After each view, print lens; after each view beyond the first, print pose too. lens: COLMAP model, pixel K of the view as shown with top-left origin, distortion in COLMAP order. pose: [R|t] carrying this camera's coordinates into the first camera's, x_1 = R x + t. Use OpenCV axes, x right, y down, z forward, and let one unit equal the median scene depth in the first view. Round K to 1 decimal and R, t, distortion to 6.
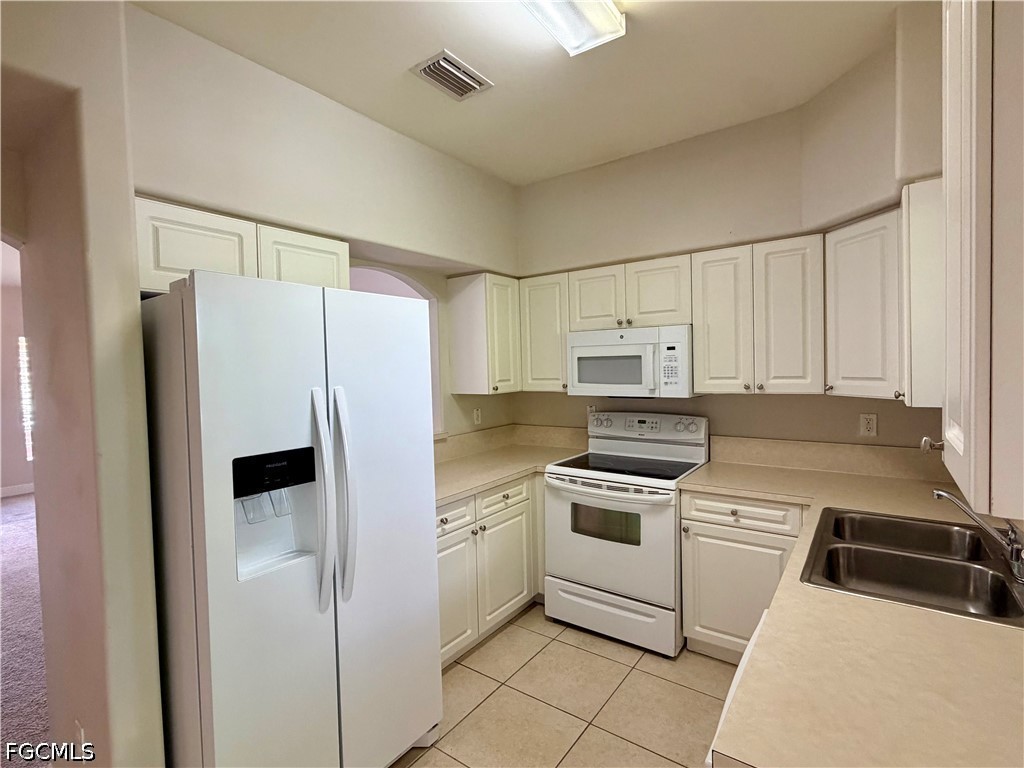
lens RADIAL K [[482.5, 0, 535.7], [0, 482.5, 378.9], [0, 0, 1]] dist [-0.000691, 0.000653]
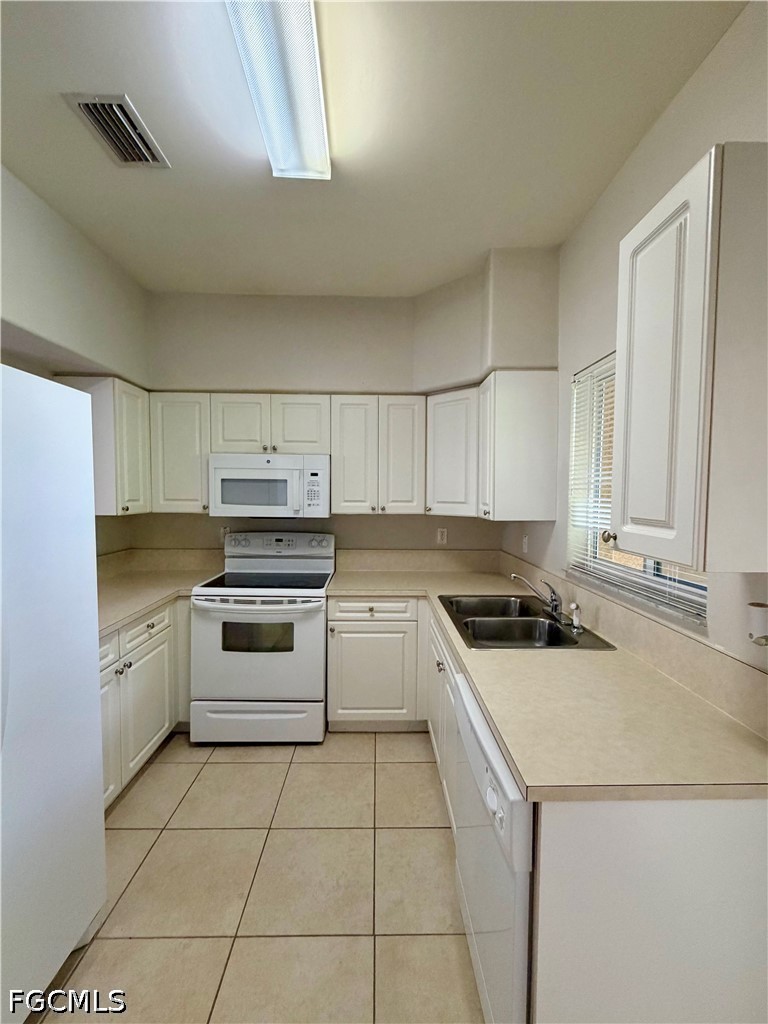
lens RADIAL K [[416.5, 0, 382.9], [0, 416.5, 511.0], [0, 0, 1]] dist [0.004358, -0.001164]
pose [[0.810799, 0.006525, 0.585288, -0.176114], [-0.011958, 0.999914, 0.005419, 0.016818], [-0.585202, -0.011393, 0.810807, 0.107155]]
